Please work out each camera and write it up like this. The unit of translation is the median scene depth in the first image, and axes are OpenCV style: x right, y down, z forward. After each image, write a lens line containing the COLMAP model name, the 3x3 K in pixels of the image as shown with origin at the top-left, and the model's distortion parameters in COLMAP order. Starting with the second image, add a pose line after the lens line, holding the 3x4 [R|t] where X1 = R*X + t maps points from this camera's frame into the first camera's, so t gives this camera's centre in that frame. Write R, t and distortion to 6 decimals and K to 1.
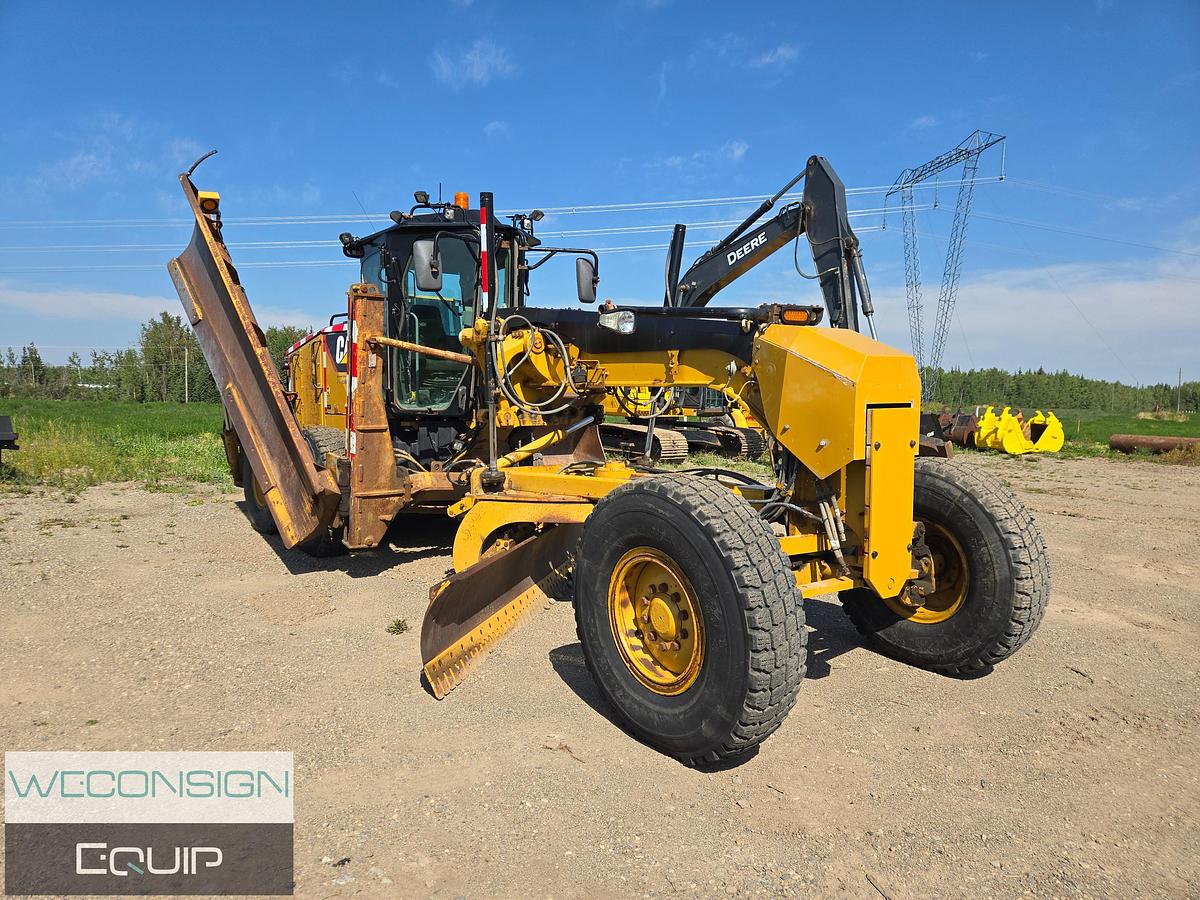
lens RADIAL K [[801.1, 0, 590.2], [0, 801.1, 446.7], [0, 0, 1]] dist [0.067545, -0.067493]
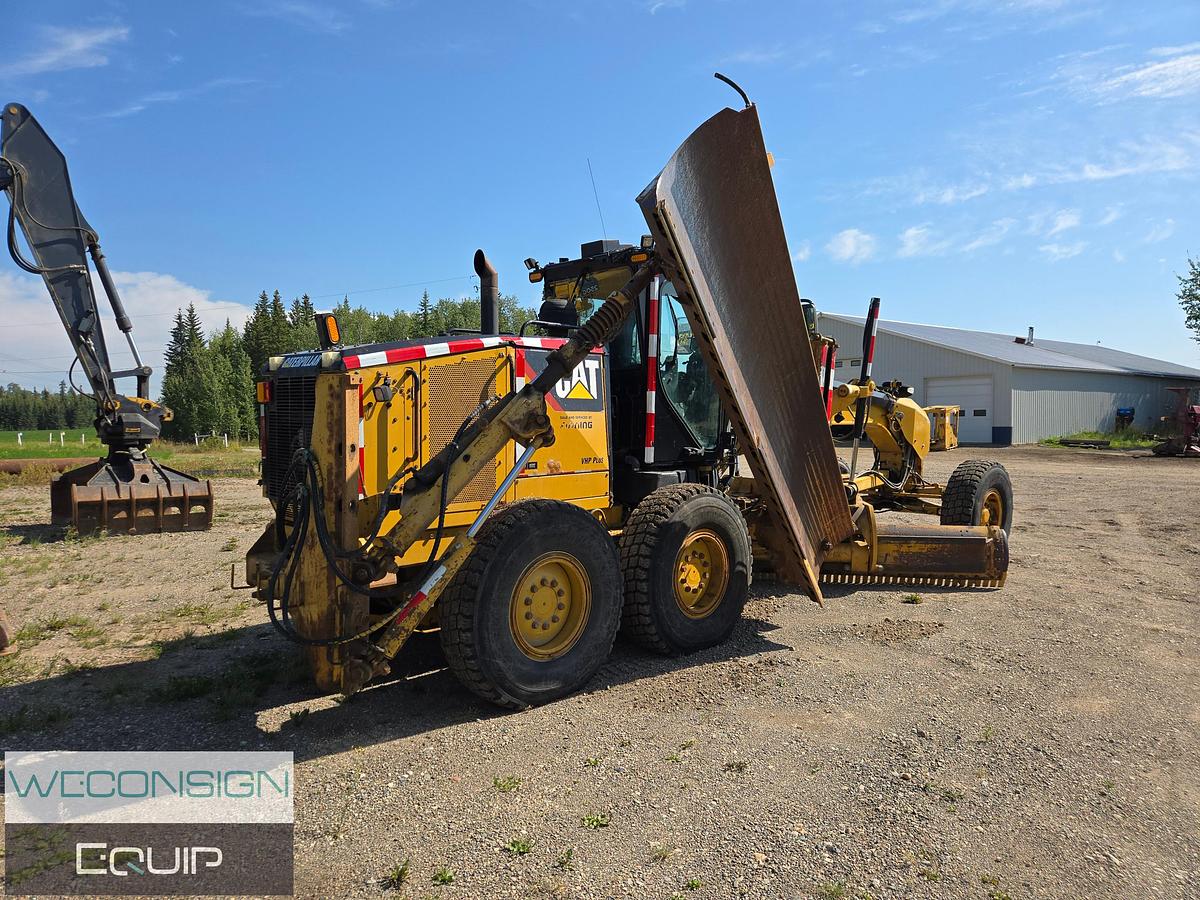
lens RADIAL K [[806.9, 0, 594.6], [0, 806.9, 439.3], [0, 0, 1]] dist [0.073551, -0.059286]
pose [[-0.110096, -0.040607, 0.993091, -1.300021], [0.067256, 0.996571, 0.048206, -0.131671], [-0.991643, 0.072099, -0.106988, 1.387368]]
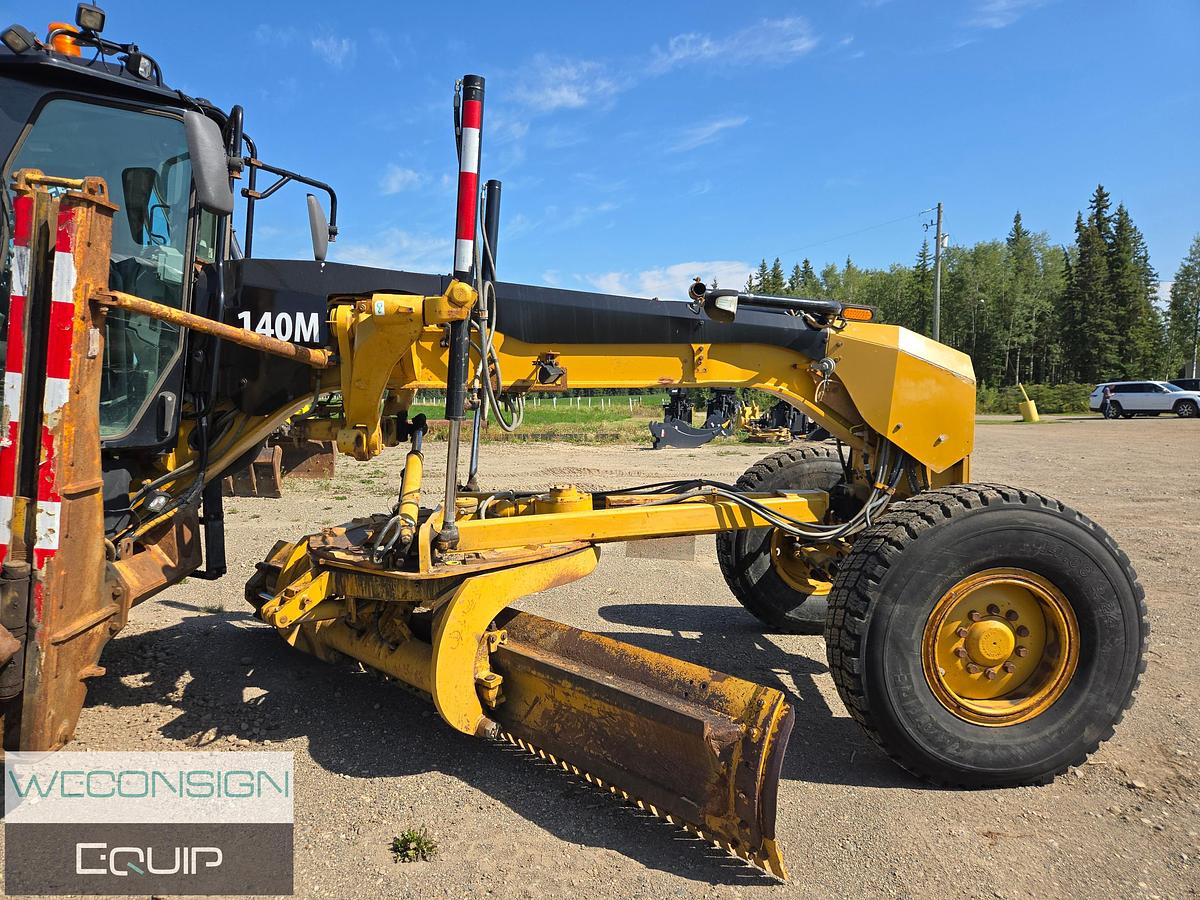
lens RADIAL K [[800.9, 0, 595.8], [0, 800.9, 430.9], [0, 0, 1]] dist [0.072695, -0.071213]
pose [[0.525995, -0.066424, 0.847890, -0.507655], [0.072964, 0.996794, 0.032825, -0.049065], [-0.847352, 0.044600, 0.529155, 0.495241]]
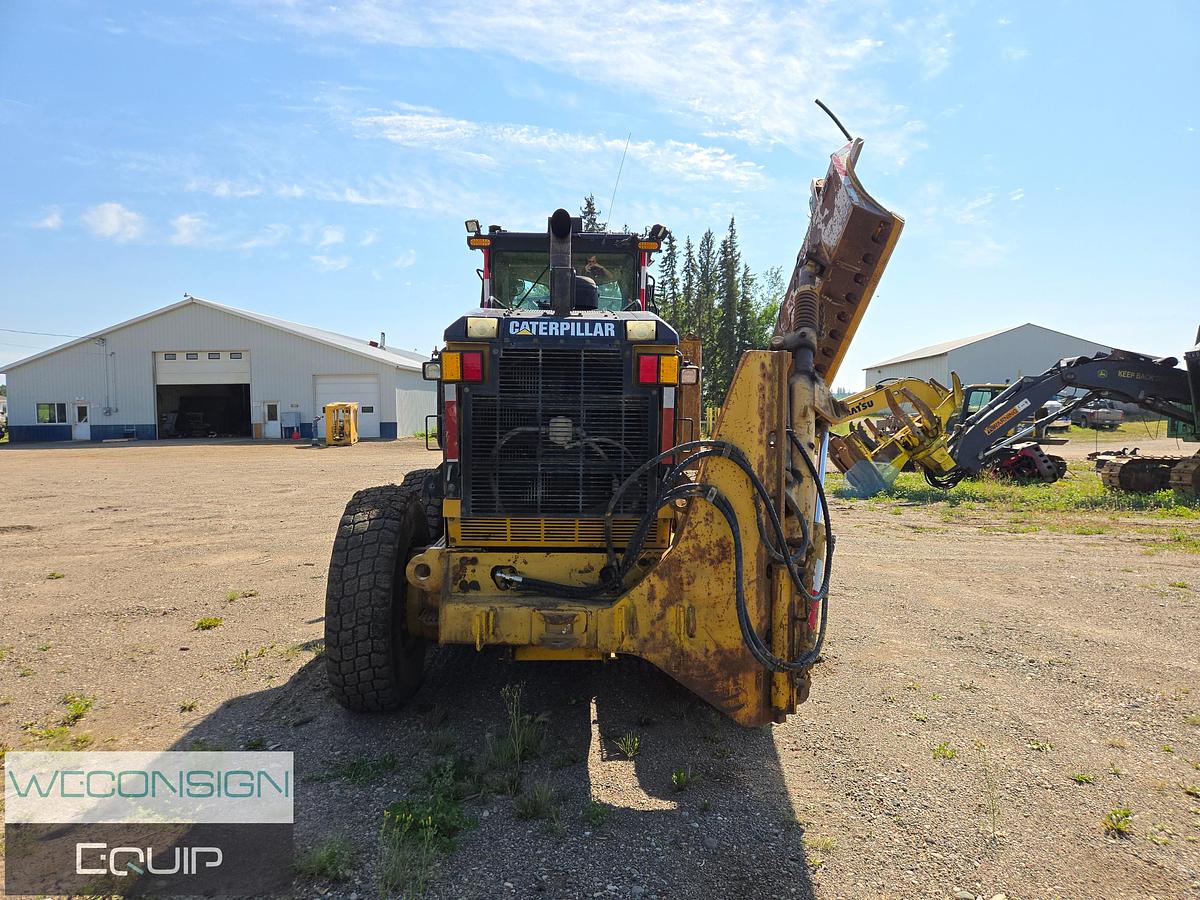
lens RADIAL K [[809.5, 0, 600.8], [0, 809.5, 444.4], [0, 0, 1]] dist [0.065776, -0.049705]
pose [[-0.809553, -0.034807, 0.586014, -0.871403], [0.030140, 0.994460, 0.100704, -0.161657], [-0.586273, 0.099188, -0.804019, 2.026890]]
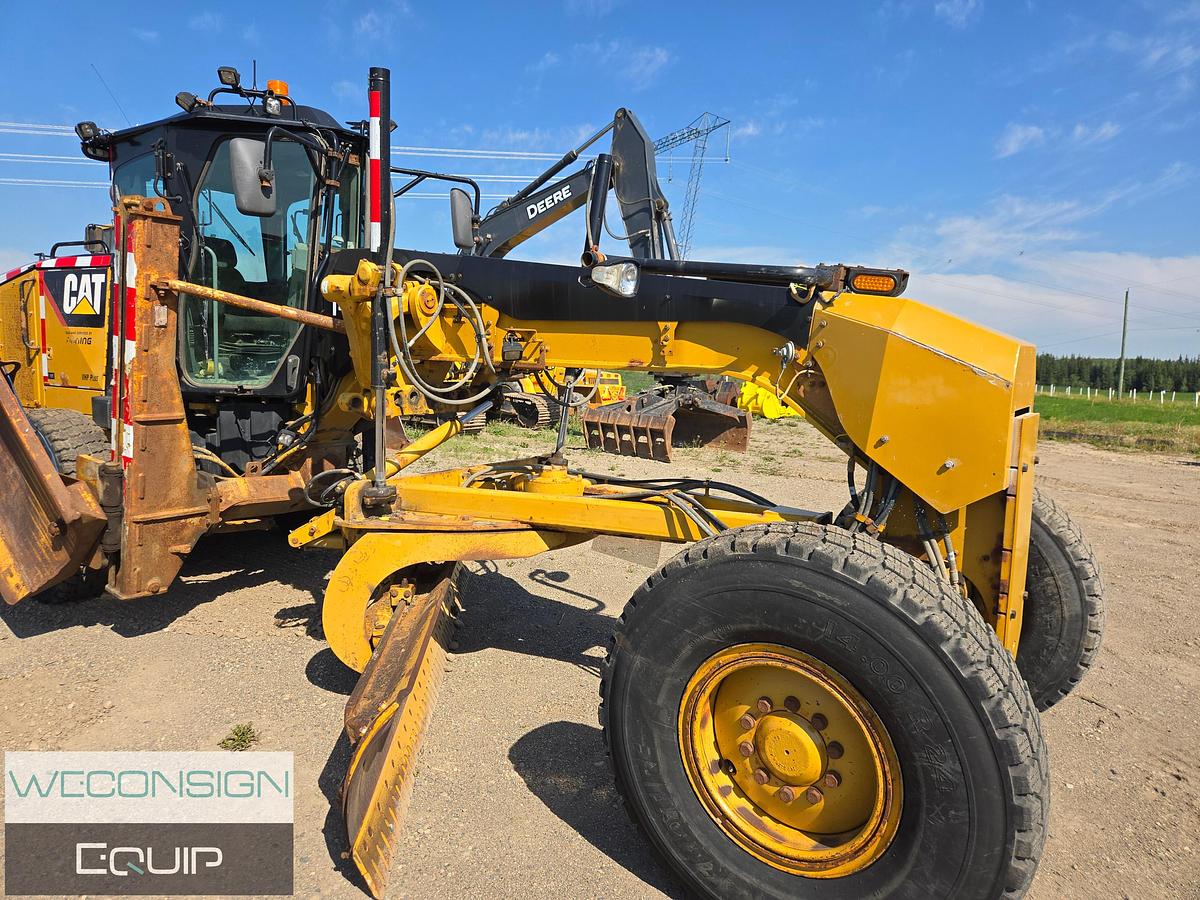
lens RADIAL K [[803.8, 0, 589.9], [0, 803.8, 432.2], [0, 0, 1]] dist [0.066528, -0.055050]
pose [[0.948919, -0.010116, 0.315356, -0.145740], [-0.000666, 0.999419, 0.034065, -0.034248], [-0.315518, -0.032535, 0.948362, 0.250455]]
